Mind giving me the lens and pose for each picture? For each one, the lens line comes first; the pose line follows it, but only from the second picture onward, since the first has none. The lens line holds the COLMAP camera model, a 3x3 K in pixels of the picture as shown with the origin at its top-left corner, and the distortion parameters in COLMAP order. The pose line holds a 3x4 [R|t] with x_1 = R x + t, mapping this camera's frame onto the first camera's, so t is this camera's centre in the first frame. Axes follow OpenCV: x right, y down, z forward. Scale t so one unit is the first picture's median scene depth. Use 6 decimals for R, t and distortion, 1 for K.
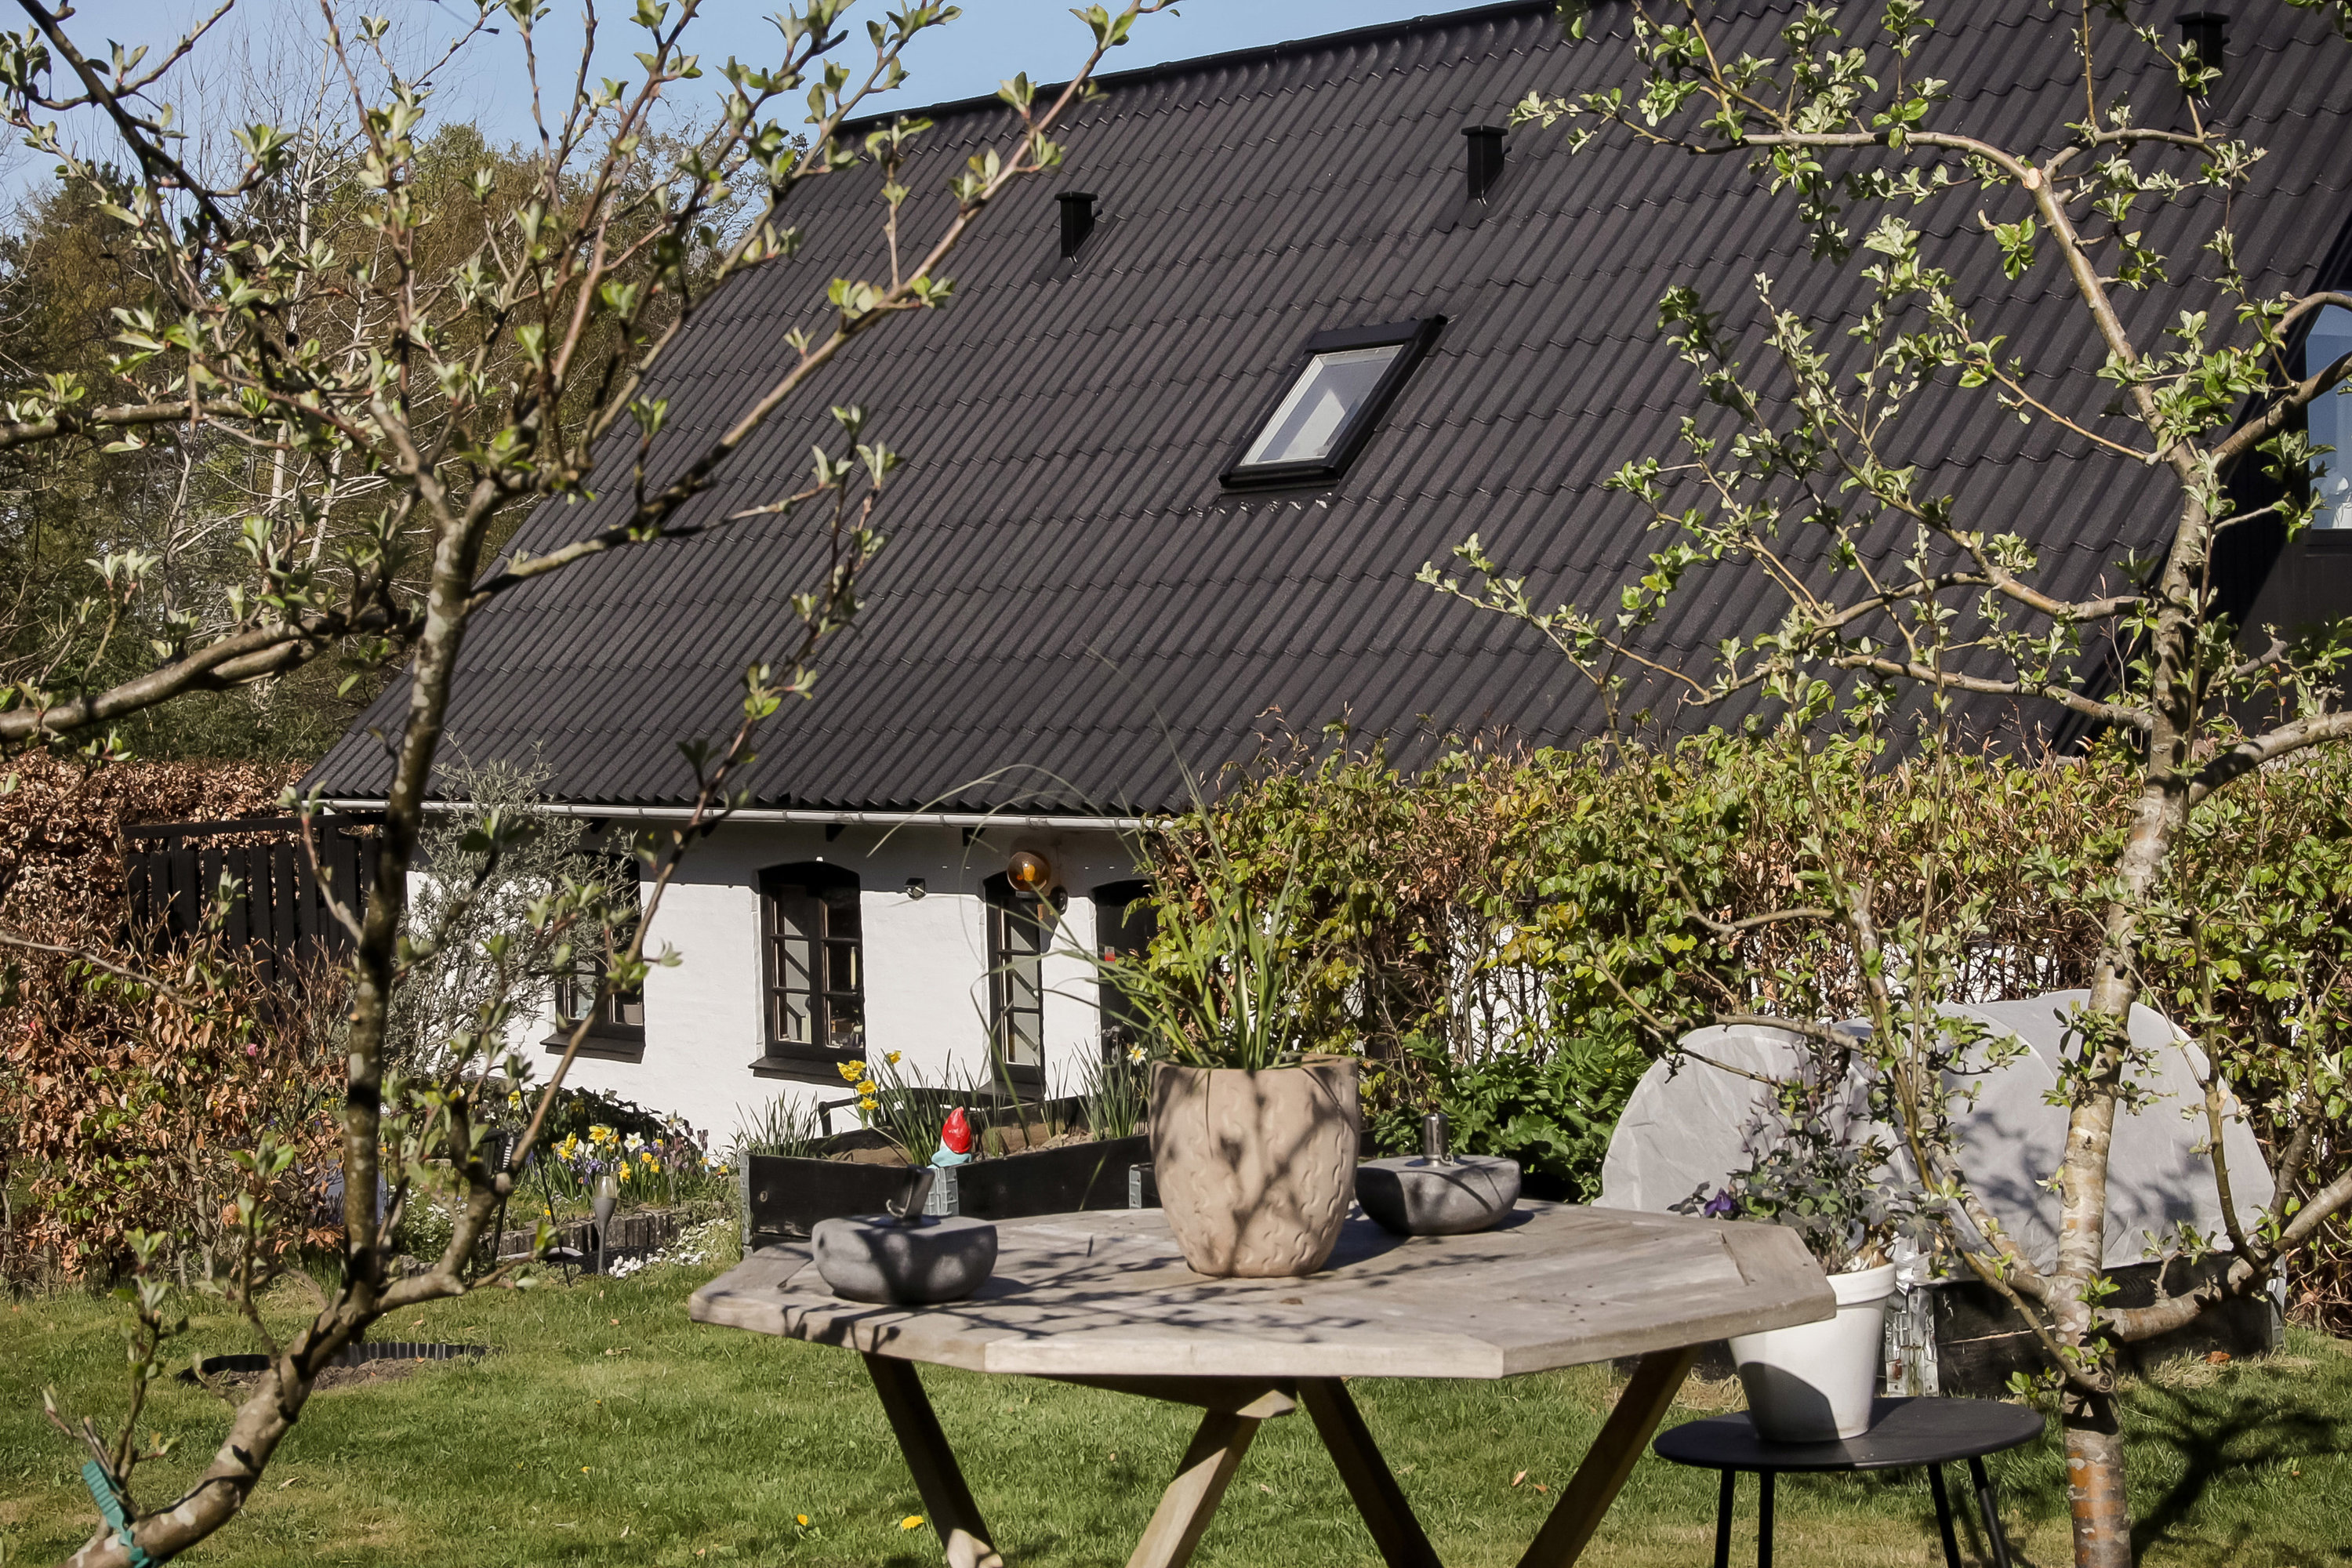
lens RADIAL K [[4196.0, 0, 1173.8], [0, 4196.0, 781.2], [0, 0, 1]] dist [0.061478, 0.000000]
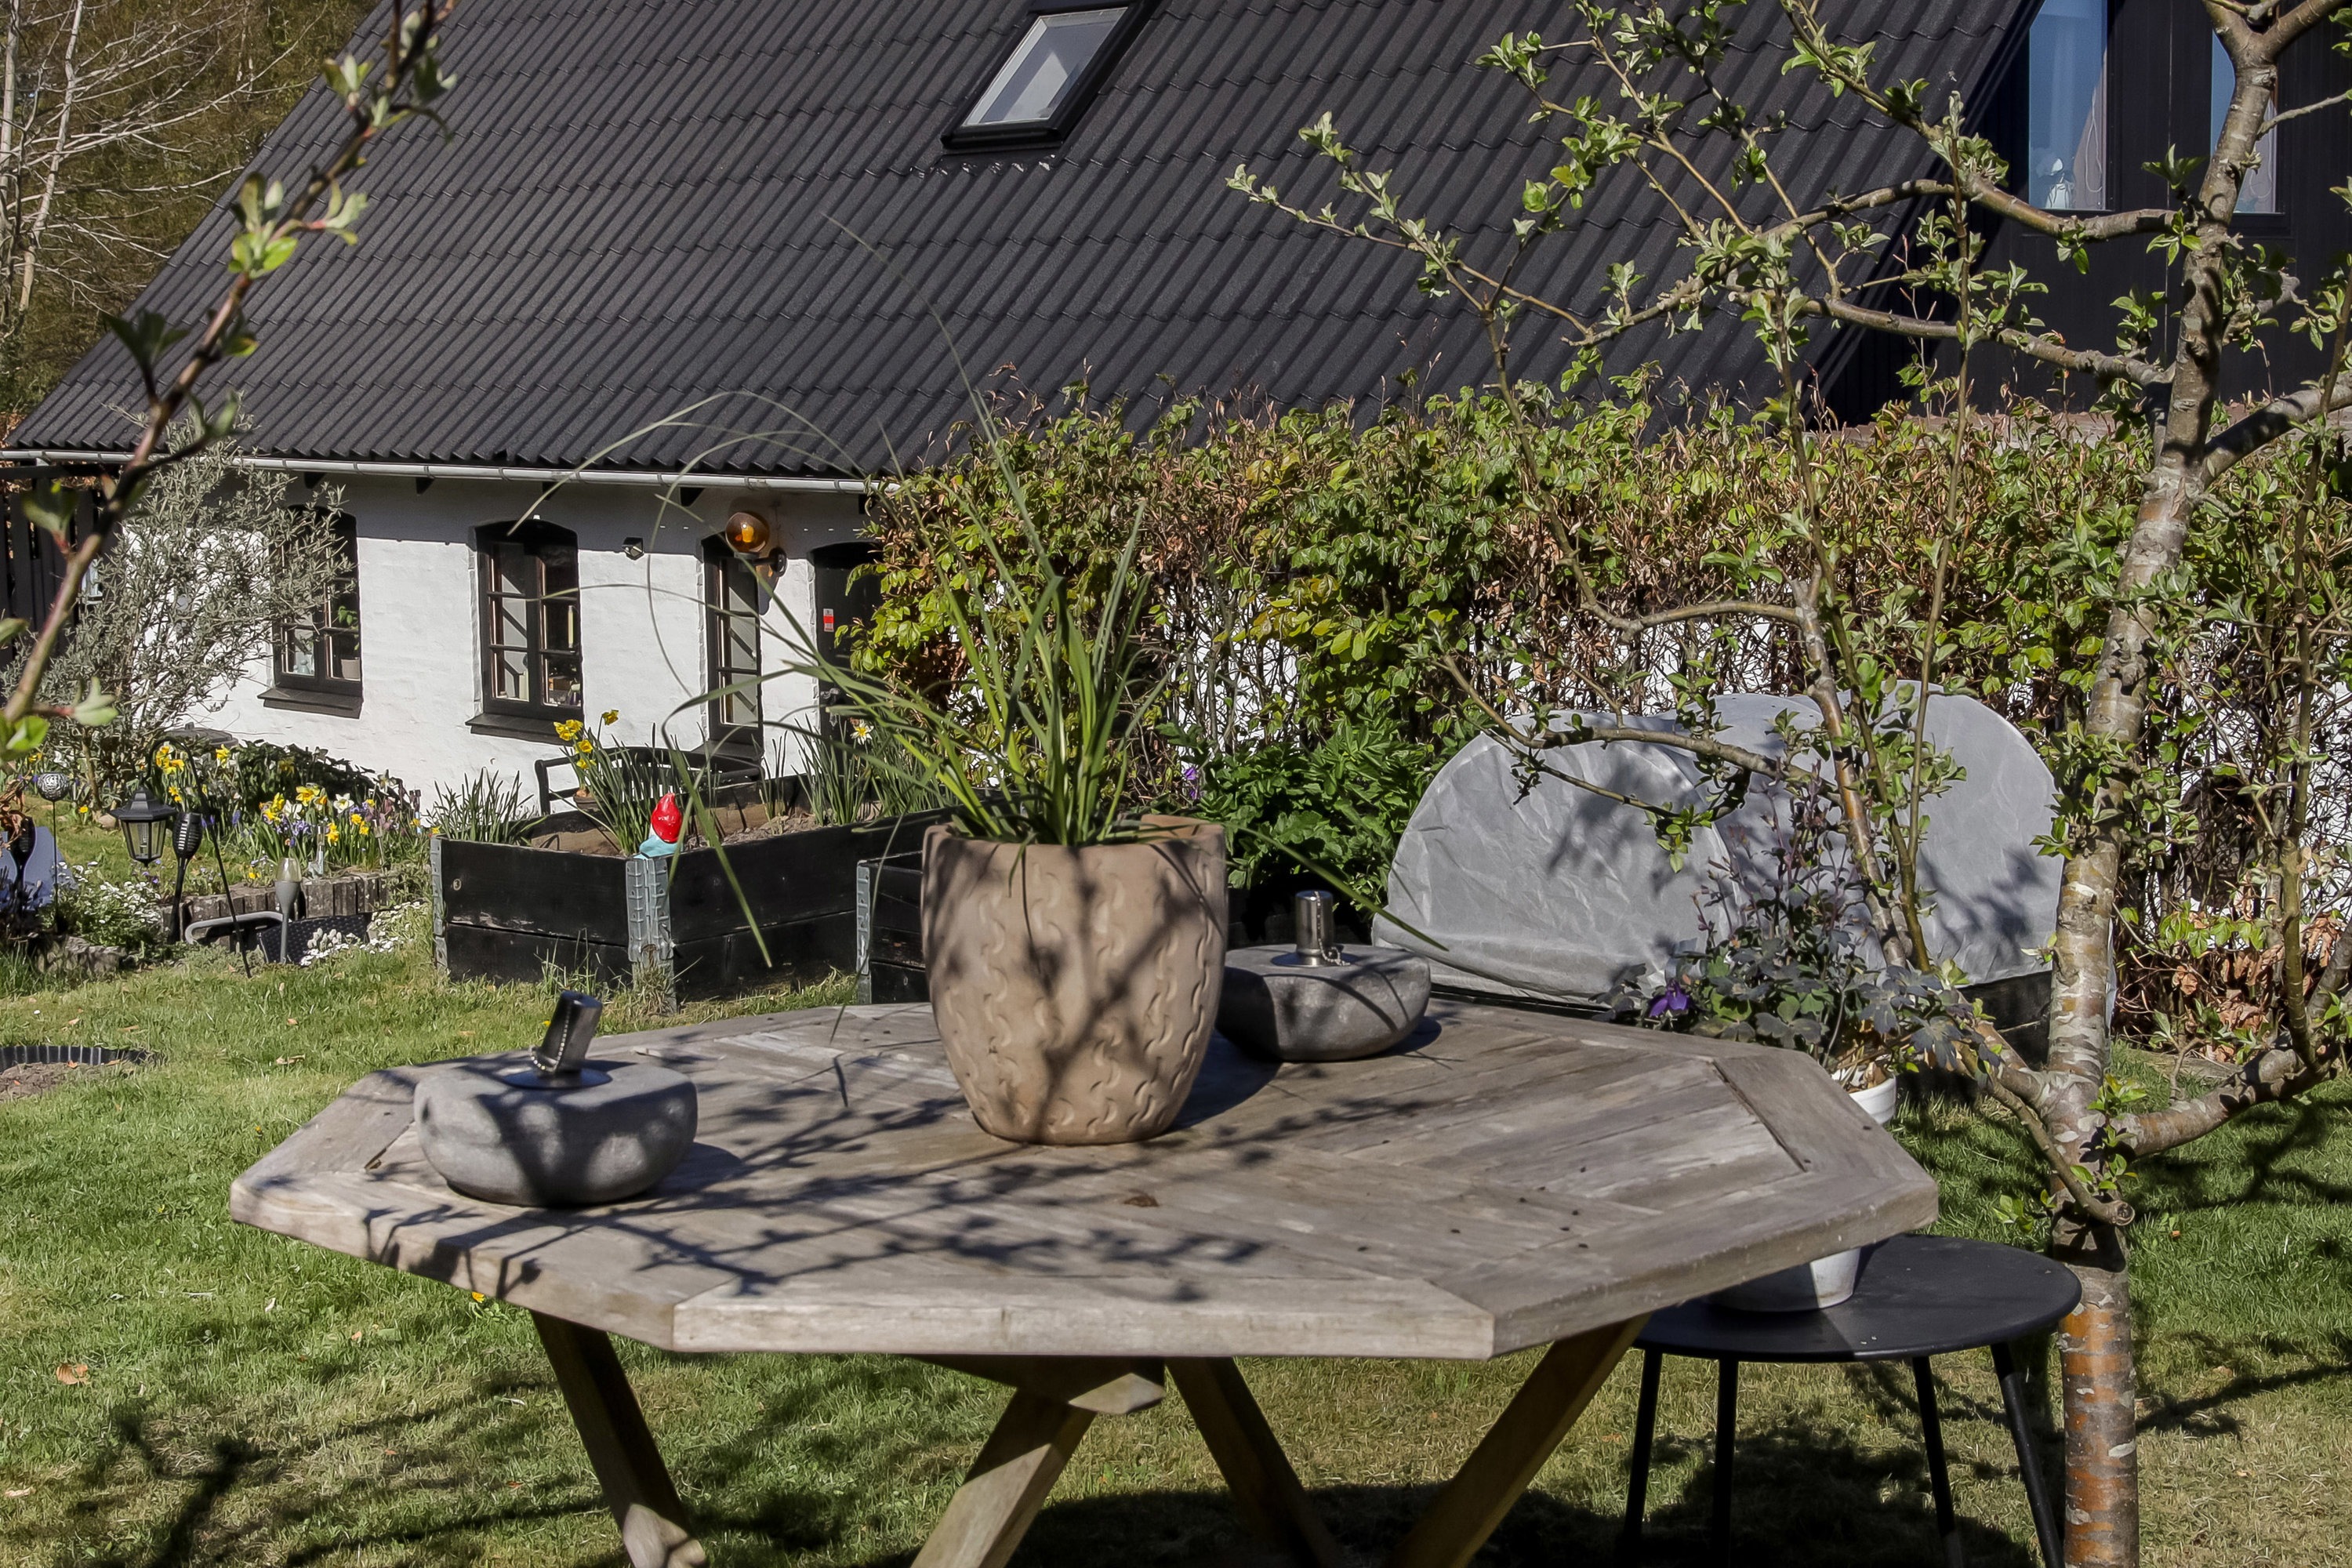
lens RADIAL K [[3826.0, 0, 1174.2], [0, 3826.0, 825.4], [0, 0, 1]] dist [0.002832, 0.000000]
pose [[0.997014, 0.007168, 0.076882, -0.006692], [-0.014628, 0.995185, 0.096912, 0.002706], [-0.075817, -0.097748, 0.992319, 0.197441]]
